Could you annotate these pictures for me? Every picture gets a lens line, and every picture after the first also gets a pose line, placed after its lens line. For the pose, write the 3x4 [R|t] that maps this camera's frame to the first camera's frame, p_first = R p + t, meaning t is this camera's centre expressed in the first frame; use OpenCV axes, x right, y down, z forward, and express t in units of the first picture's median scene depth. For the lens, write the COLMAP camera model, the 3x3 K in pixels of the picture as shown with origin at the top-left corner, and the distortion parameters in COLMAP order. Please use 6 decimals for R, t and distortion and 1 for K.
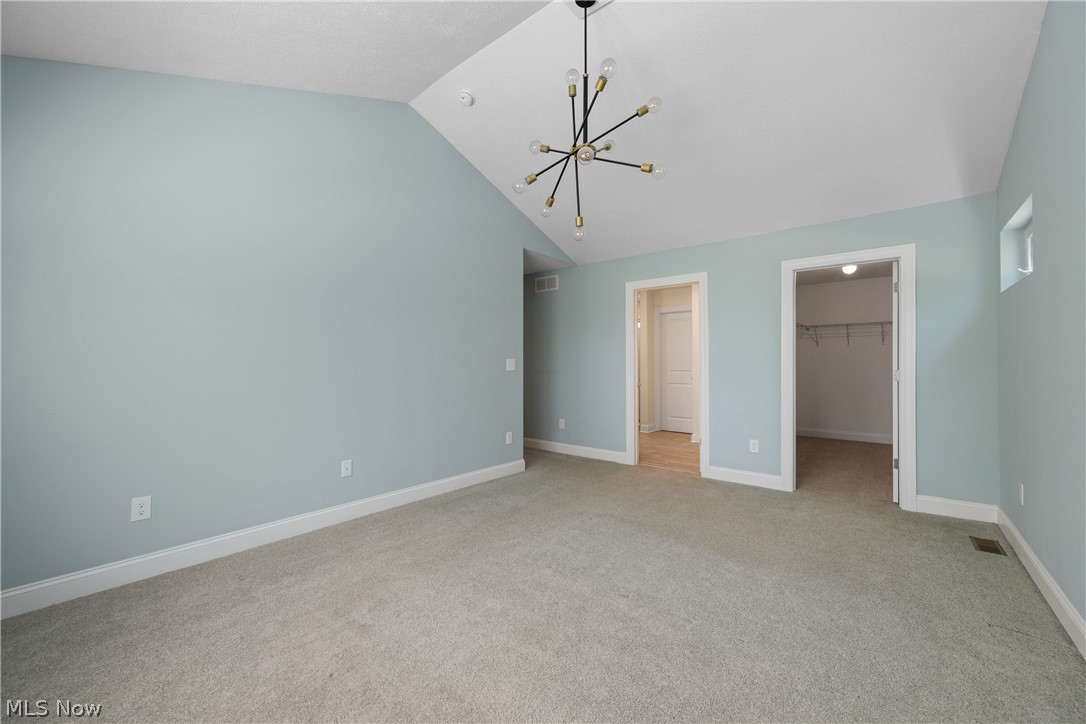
lens RADIAL K [[427.6, 0, 541.8], [0, 427.6, 361.0], [0, 0, 1]] dist [-0.001000, 0.000225]
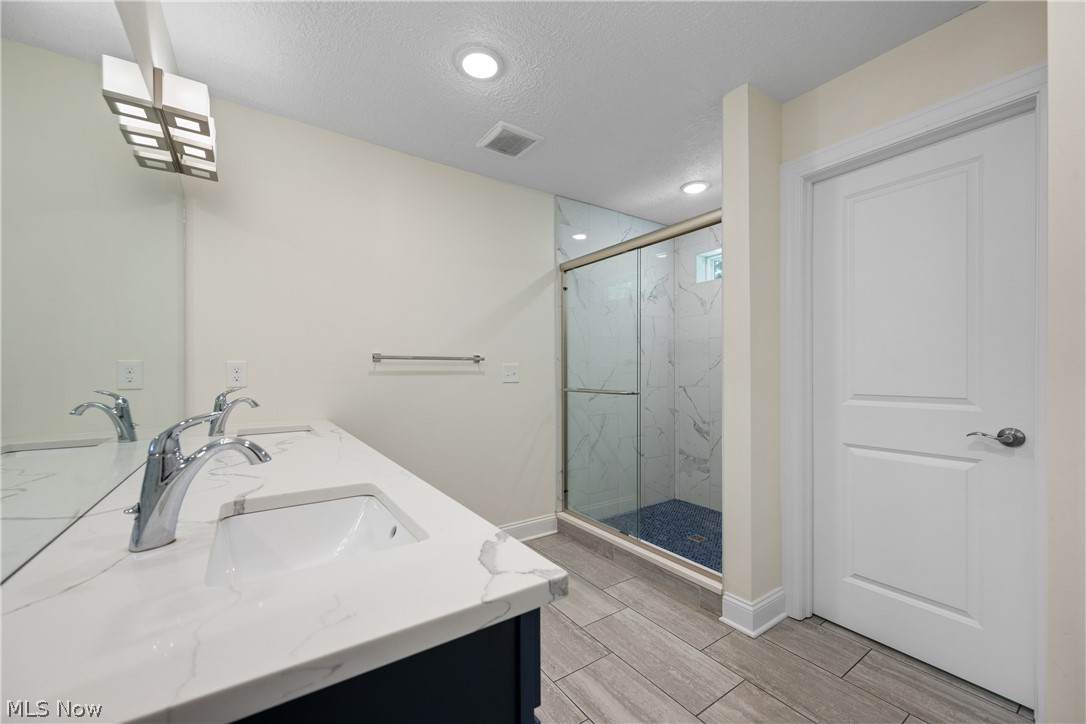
lens RADIAL K [[427.6, 0, 544.9], [0, 427.6, 368.3], [0, 0, 1]] dist [-0.001000, 0.000225]
pose [[0.959788, 0.002870, -0.280712, 0.193481], [-0.003672, 0.999991, -0.002331, 0.005757], [0.280703, 0.003268, 0.959789, 0.692856]]
